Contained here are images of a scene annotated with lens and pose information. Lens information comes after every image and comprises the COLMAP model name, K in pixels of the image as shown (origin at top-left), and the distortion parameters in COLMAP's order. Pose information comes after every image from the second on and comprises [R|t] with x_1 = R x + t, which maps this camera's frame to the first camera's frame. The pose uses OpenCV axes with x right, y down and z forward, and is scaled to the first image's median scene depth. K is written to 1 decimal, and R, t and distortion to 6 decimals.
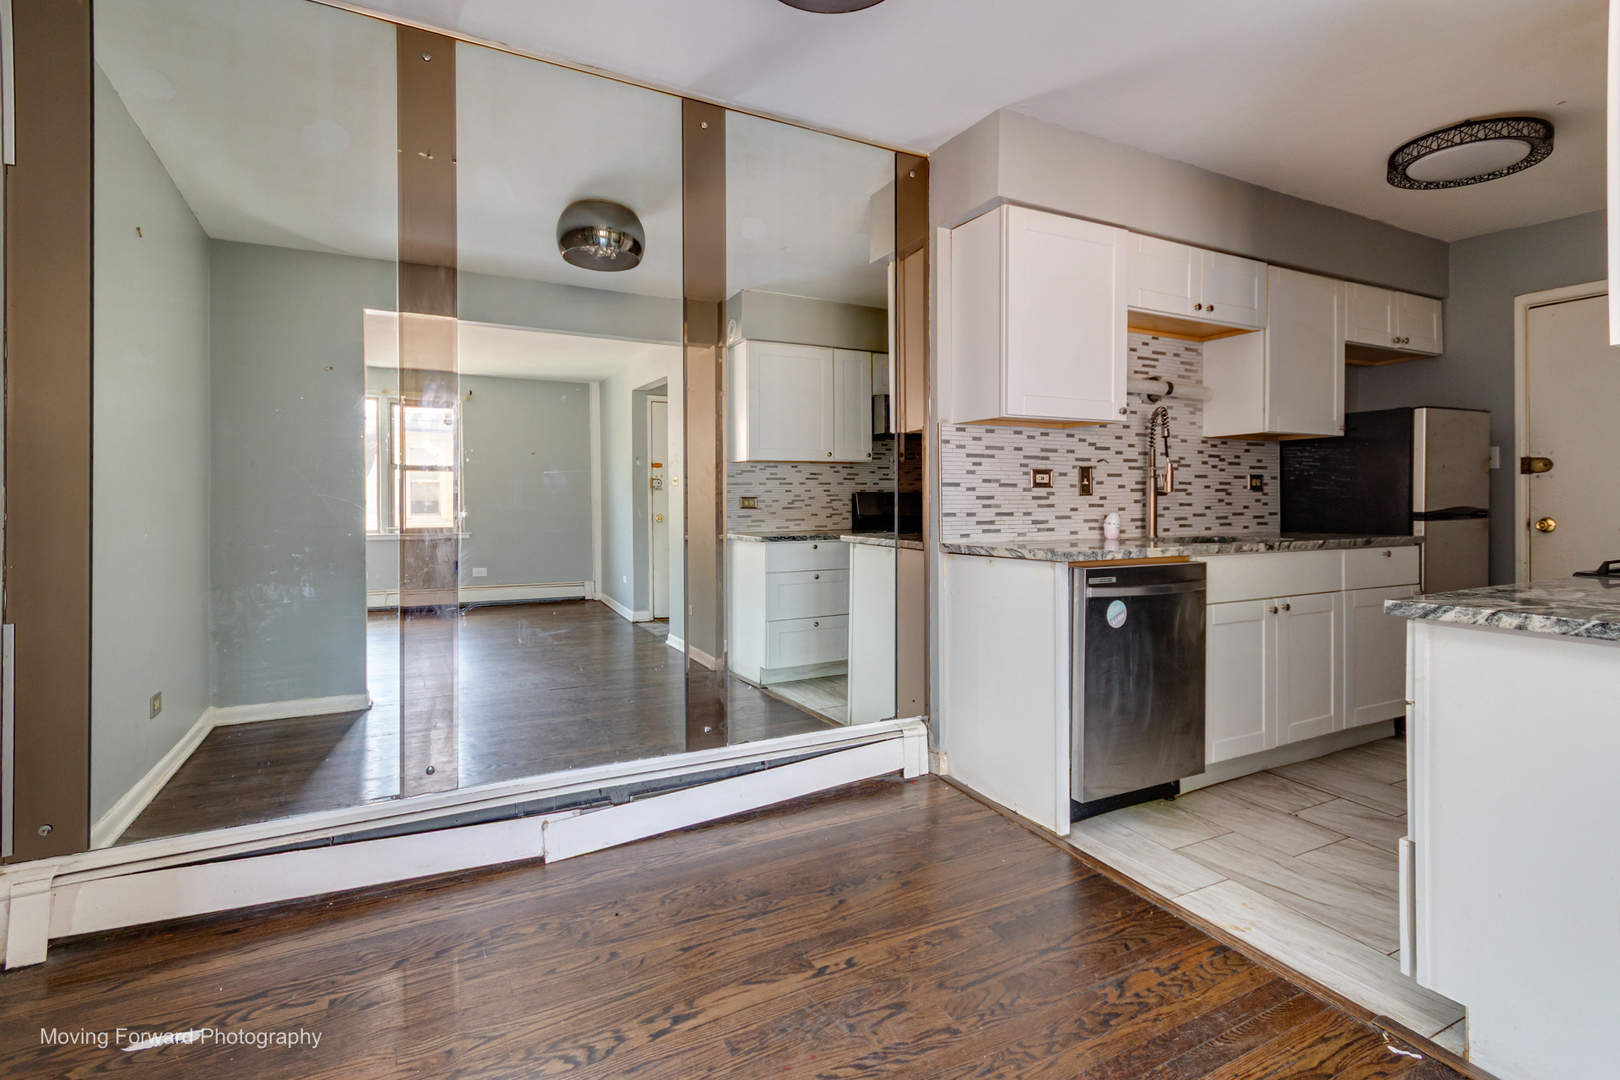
lens RADIAL K [[760.4, 0, 813.2], [0, 760.4, 507.6], [0, 0, 1]] dist [0.009814, 0.000271]
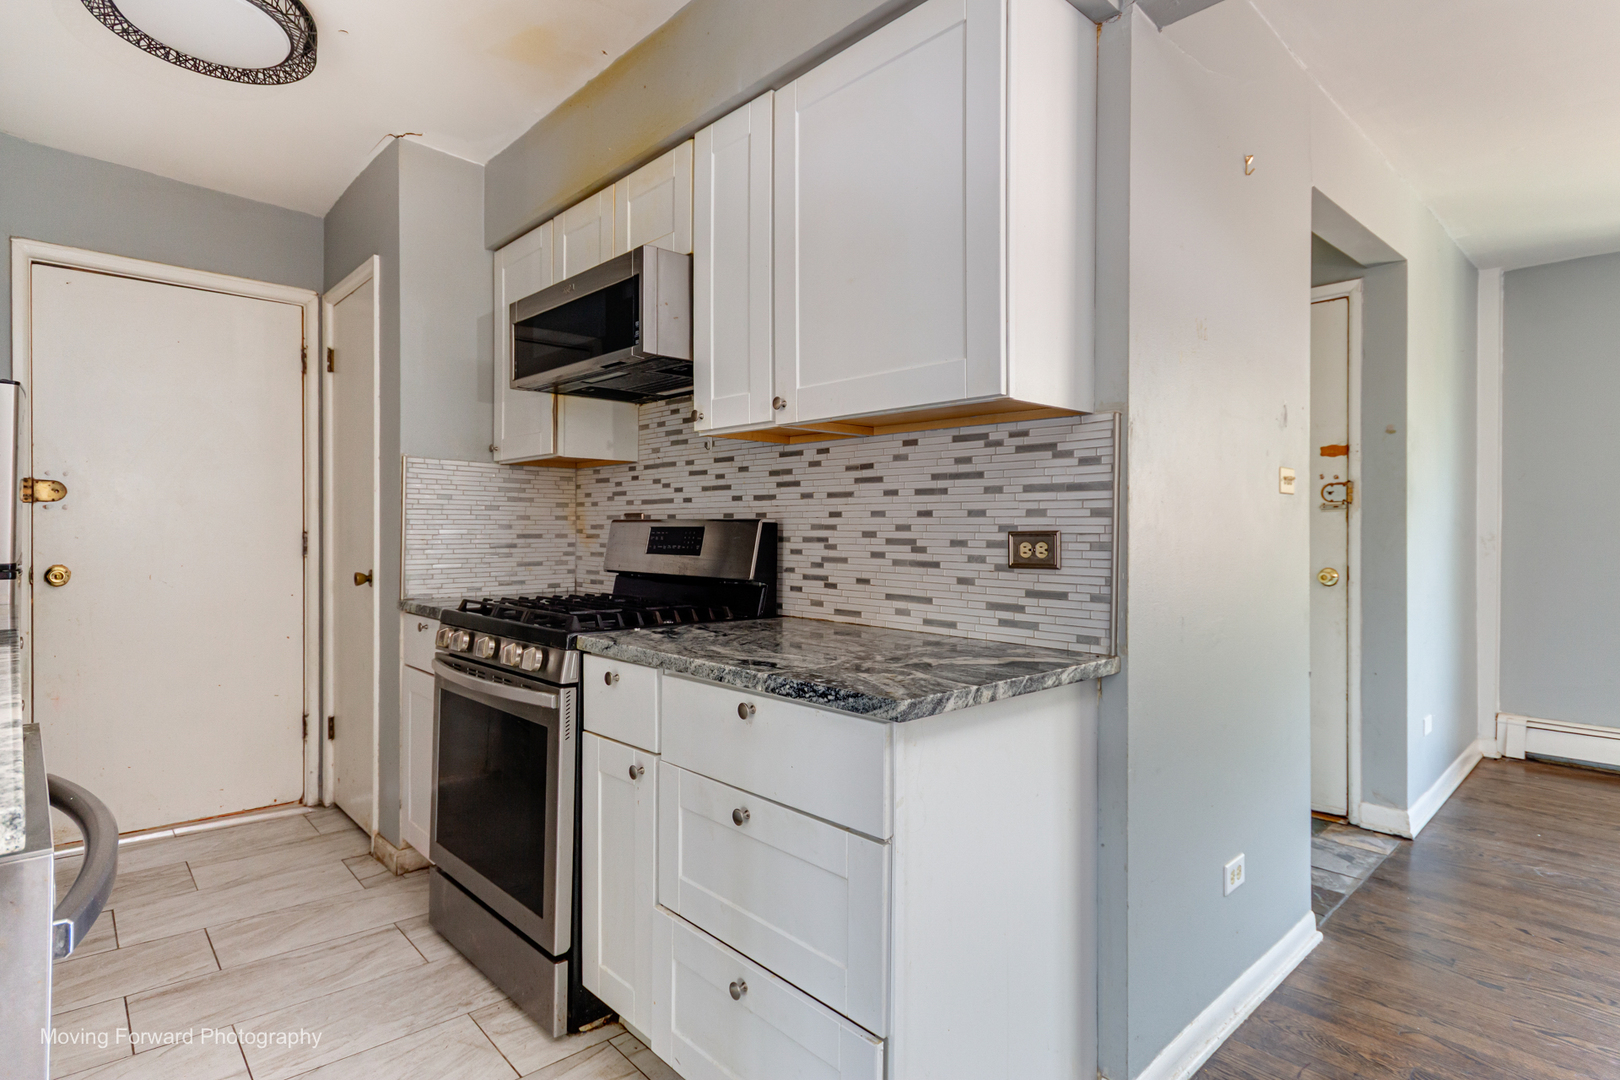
lens RADIAL K [[836.1, 0, 807.4], [0, 836.1, 534.0], [0, 0, 1]] dist [0.002459, -0.000986]
pose [[-0.267365, 0.003107, 0.963590, 0.027827], [0.005365, 0.999984, -0.001736, -0.012435], [-0.963580, 0.004706, -0.267378, 0.610709]]
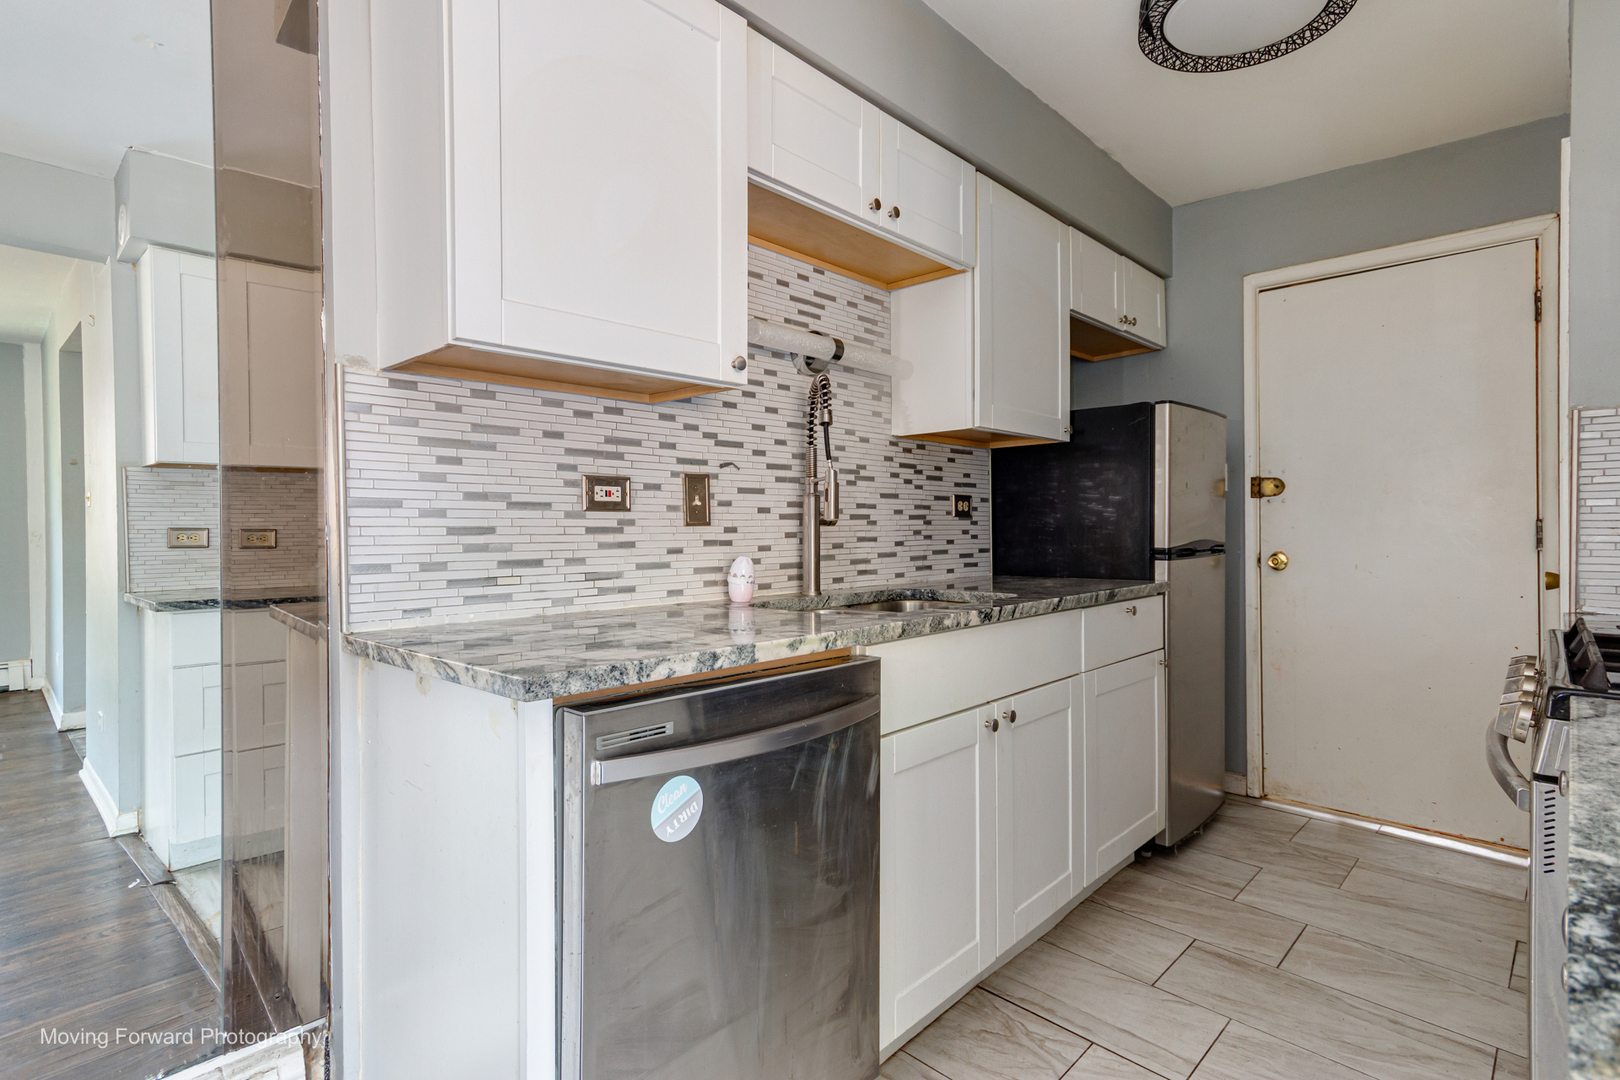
lens RADIAL K [[788.2, 0, 792.1], [0, 788.2, 533.3], [0, 0, 1]] dist [0.002218, 0.000267]
pose [[0.950685, -0.003983, 0.310133, 0.240987], [0.004673, 0.999988, -0.001480, -0.008963], [-0.310123, 0.002856, 0.950692, 0.420017]]
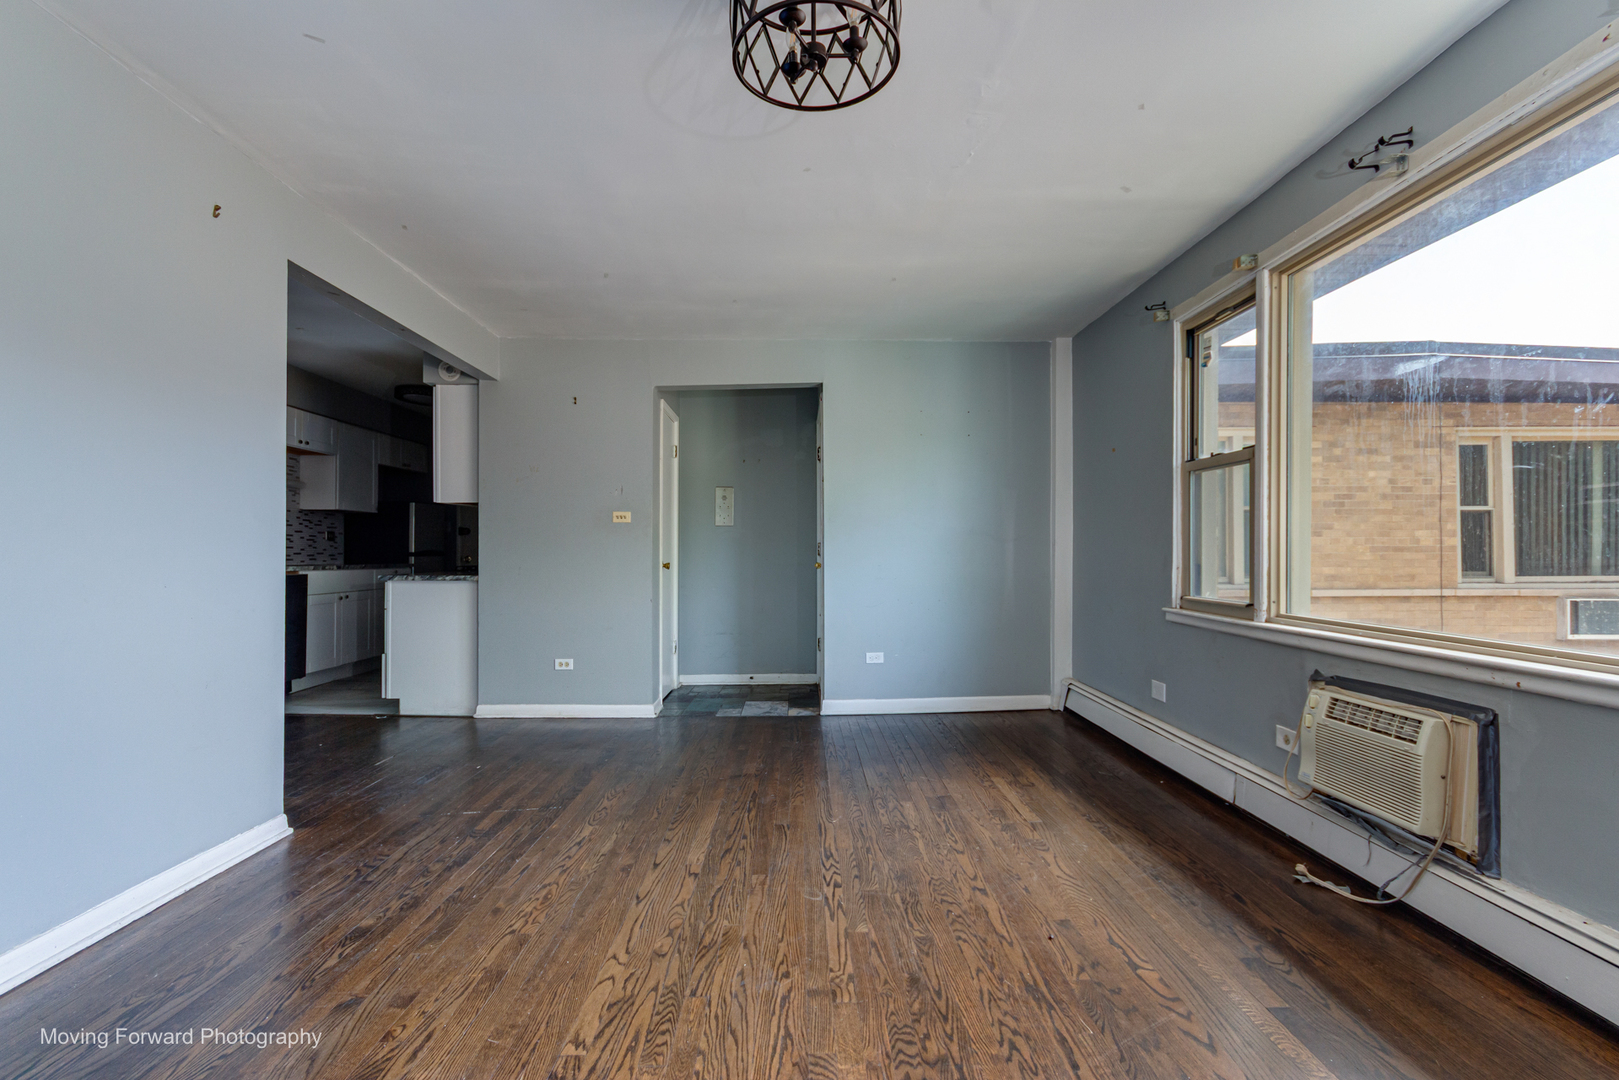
lens RADIAL K [[739.5, 0, 813.2], [0, 739.5, 549.3], [0, 0, 1]] dist [0.003411, 0.000234]
pose [[0.441214, 0.012920, 0.897309, -0.548149], [0.000962, 0.999889, -0.014870, 0.029137], [-0.897401, 0.007424, 0.441153, -0.895814]]
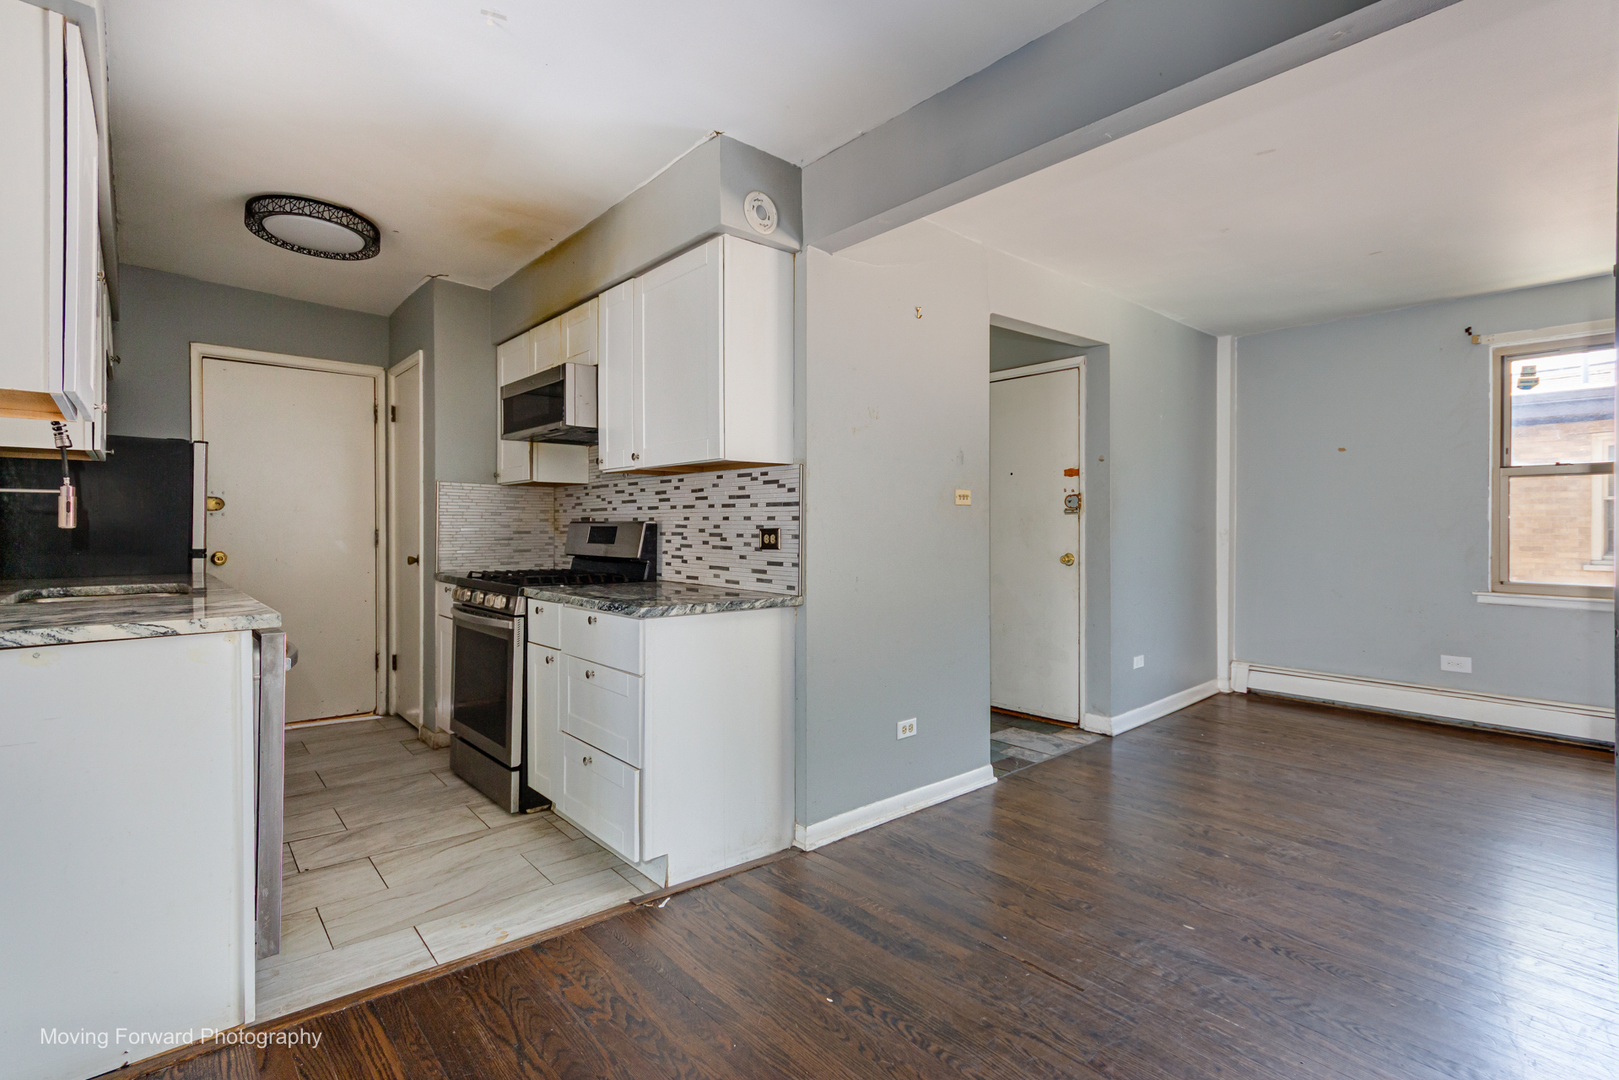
lens RADIAL K [[762.8, 0, 808.6], [0, 762.8, 533.0], [0, 0, 1]] dist [0.002620, 0.000768]
pose [[-0.235552, 0.001366, 0.971861, -0.351688], [0.007257, 0.999974, 0.000353, -0.009218], [-0.971835, 0.007136, -0.235556, 0.494066]]
